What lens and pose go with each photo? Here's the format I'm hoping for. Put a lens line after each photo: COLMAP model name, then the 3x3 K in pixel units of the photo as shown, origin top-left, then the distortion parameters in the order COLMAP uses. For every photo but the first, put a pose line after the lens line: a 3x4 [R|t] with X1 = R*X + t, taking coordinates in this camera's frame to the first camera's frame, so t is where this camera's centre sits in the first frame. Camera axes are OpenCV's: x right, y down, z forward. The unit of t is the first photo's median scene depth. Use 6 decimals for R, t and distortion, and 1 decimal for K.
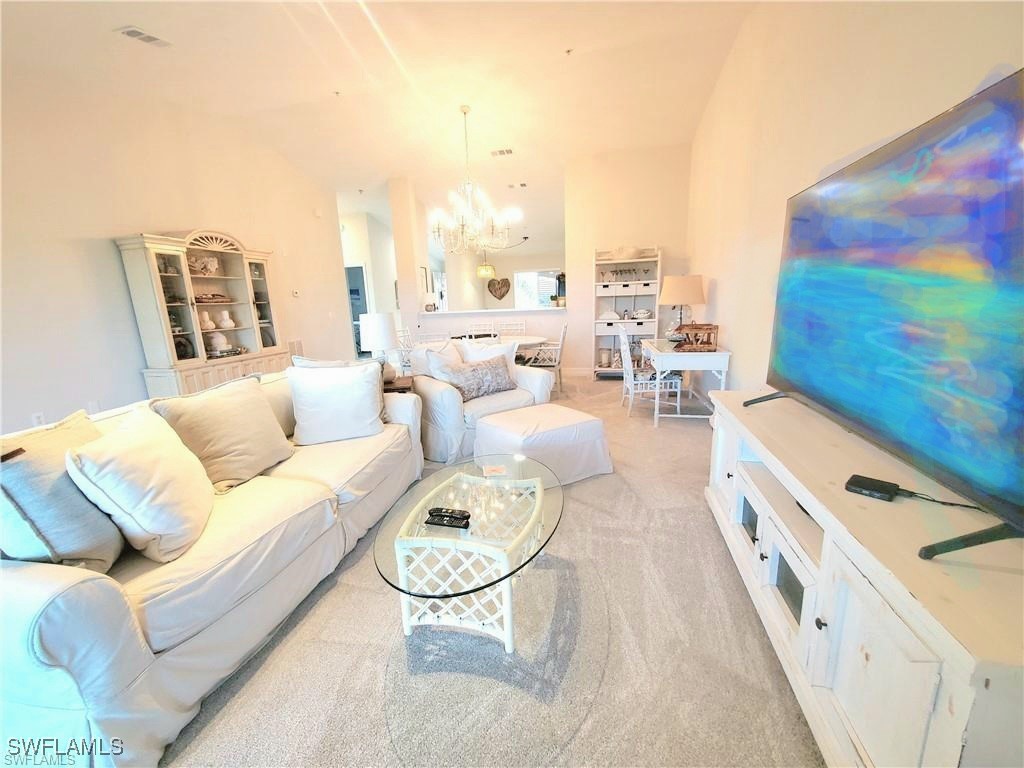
lens RADIAL K [[406.9, 0, 507.9], [0, 406.9, 385.7], [0, 0, 1]] dist [0.000512, -0.001009]
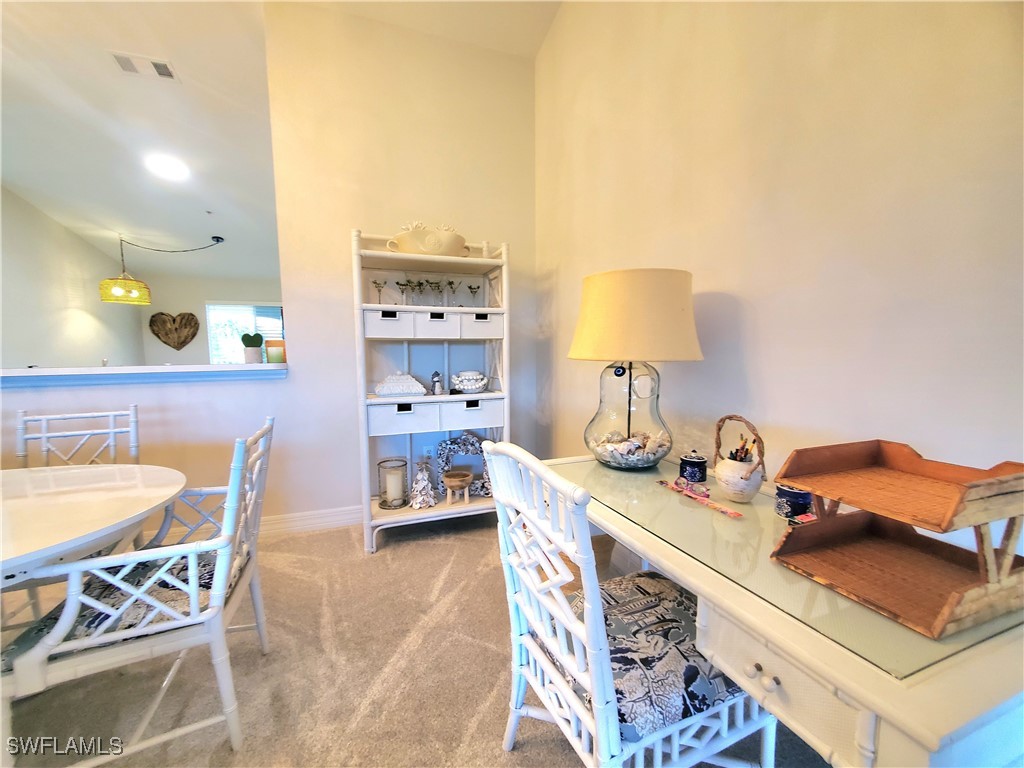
lens RADIAL K [[406.9, 0, 501.9], [0, 406.9, 397.2], [0, 0, 1]] dist [0.000512, -0.001009]
pose [[0.851858, -0.031782, 0.522808, 0.121250], [0.089708, 0.992261, -0.085850, -0.116644], [-0.516034, 0.120032, 0.848116, 0.600610]]
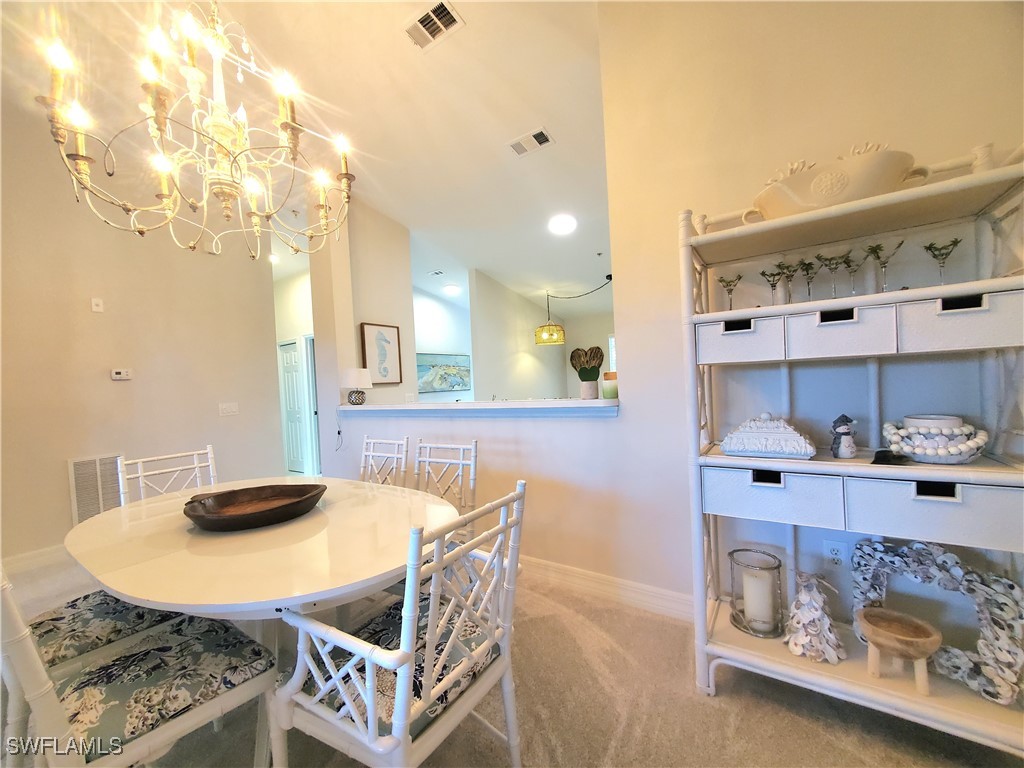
lens RADIAL K [[406.9, 0, 503.1], [0, 406.9, 389.8], [0, 0, 1]] dist [0.000512, -0.001009]
pose [[0.922412, -0.004755, -0.386178, 0.199248], [-0.064991, 0.983753, -0.167348, -0.150134], [0.380700, 0.179462, 0.907117, 0.708277]]
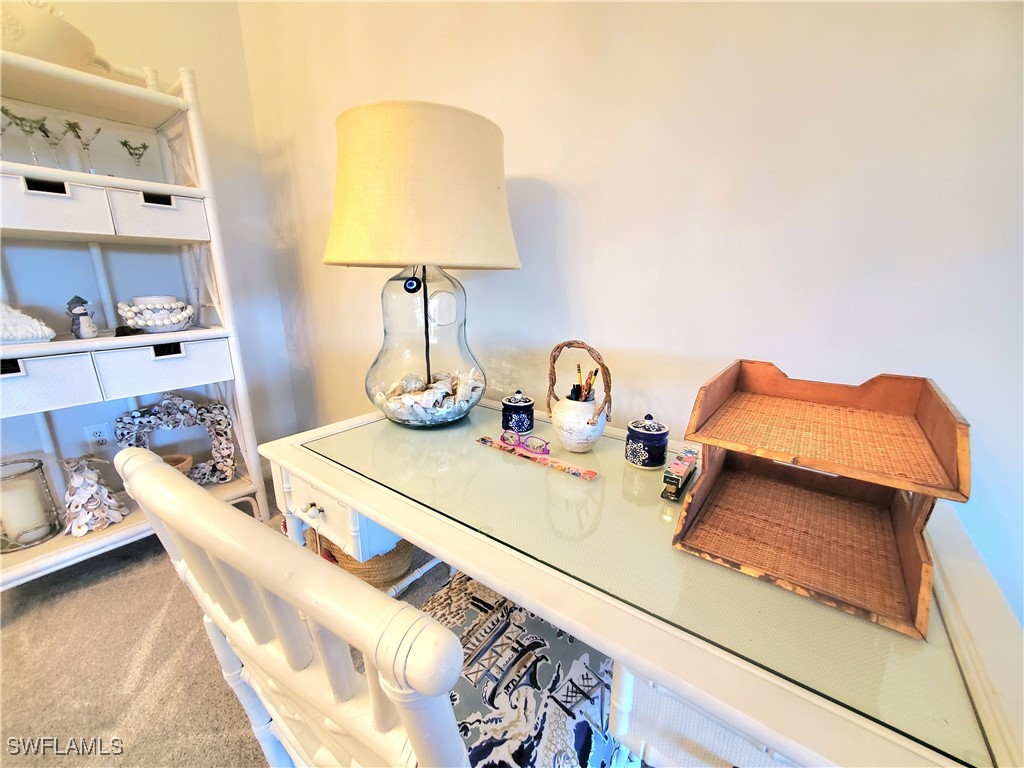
lens RADIAL K [[406.9, 0, 500.6], [0, 406.9, 390.5], [0, 0, 1]] dist [0.000512, -0.001009]
pose [[0.446494, -0.201078, 0.871901, 0.180579], [0.172178, 0.975520, 0.136803, -0.122316], [-0.878065, 0.089041, 0.470185, 0.671123]]
